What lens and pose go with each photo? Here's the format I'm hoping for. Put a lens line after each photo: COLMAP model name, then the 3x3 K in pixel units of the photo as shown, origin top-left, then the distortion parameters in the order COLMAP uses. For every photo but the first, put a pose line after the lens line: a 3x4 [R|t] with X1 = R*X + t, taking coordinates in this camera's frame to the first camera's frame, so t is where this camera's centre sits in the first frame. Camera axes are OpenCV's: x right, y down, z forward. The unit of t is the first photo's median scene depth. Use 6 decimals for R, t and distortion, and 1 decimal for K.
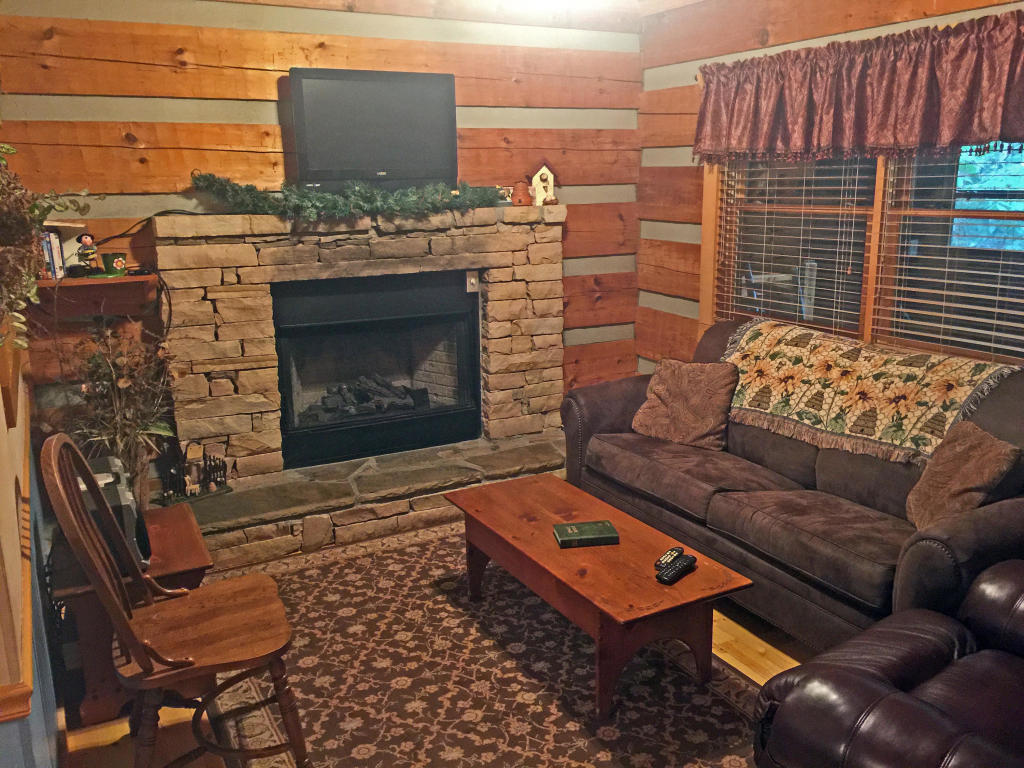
lens RADIAL K [[879.4, 0, 513.6], [0, 879.4, 376.8], [0, 0, 1]] dist [0.038845, -0.047020]
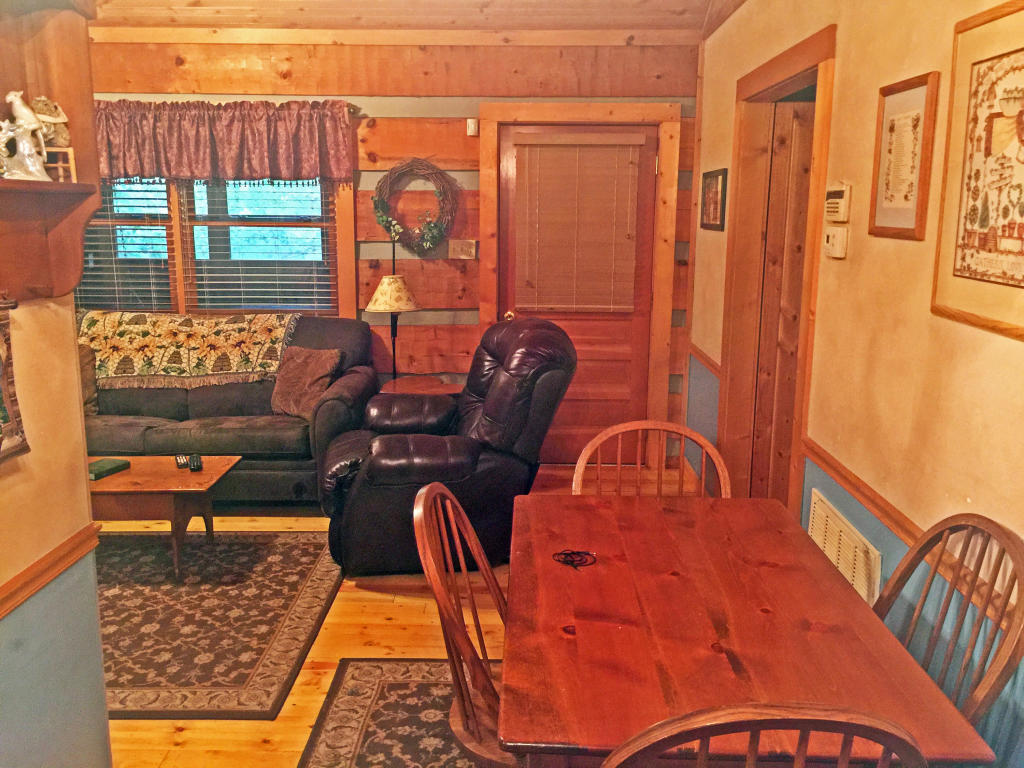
lens RADIAL K [[879.4, 0, 511.6], [0, 879.4, 380.4], [0, 0, 1]] dist [0.038845, -0.047020]
pose [[0.478065, -0.150482, 0.865338, -0.655811], [0.177902, 0.981383, 0.072378, 0.059036], [-0.860119, 0.119344, 0.495936, -0.150447]]
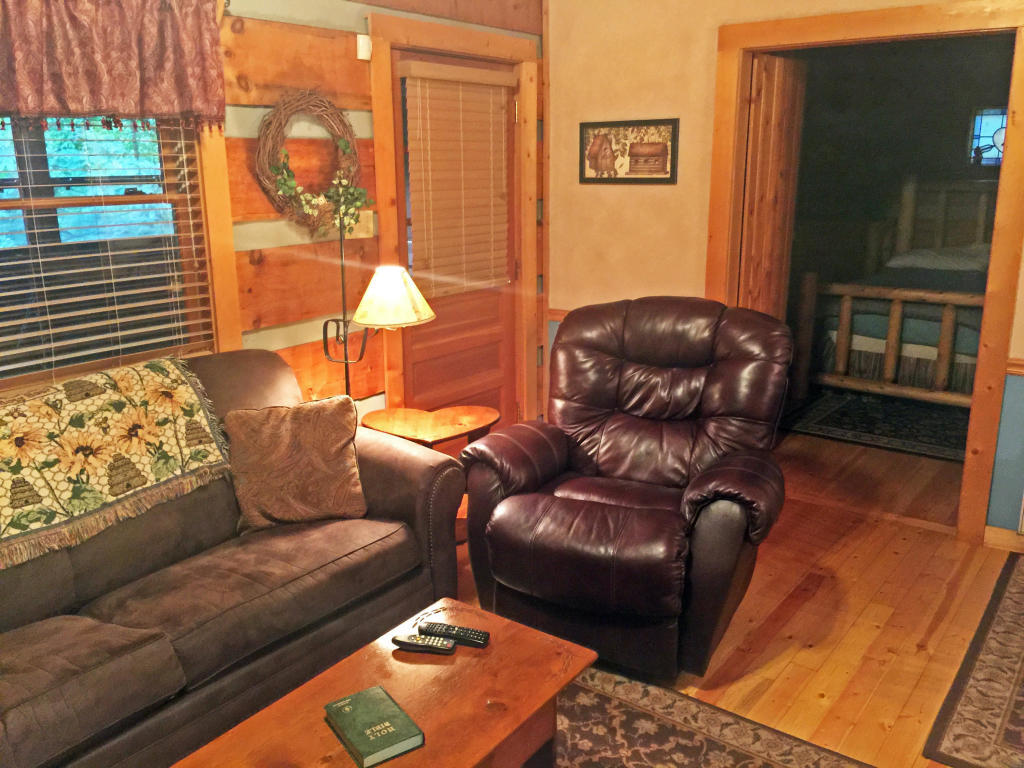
lens RADIAL K [[879.4, 0, 510.8], [0, 879.4, 390.6], [0, 0, 1]] dist [0.038845, -0.047020]
pose [[-0.431099, -0.211256, 0.877225, -0.406965], [0.209744, 0.922112, 0.325141, -0.195710], [-0.877588, 0.324161, -0.353212, 0.950520]]
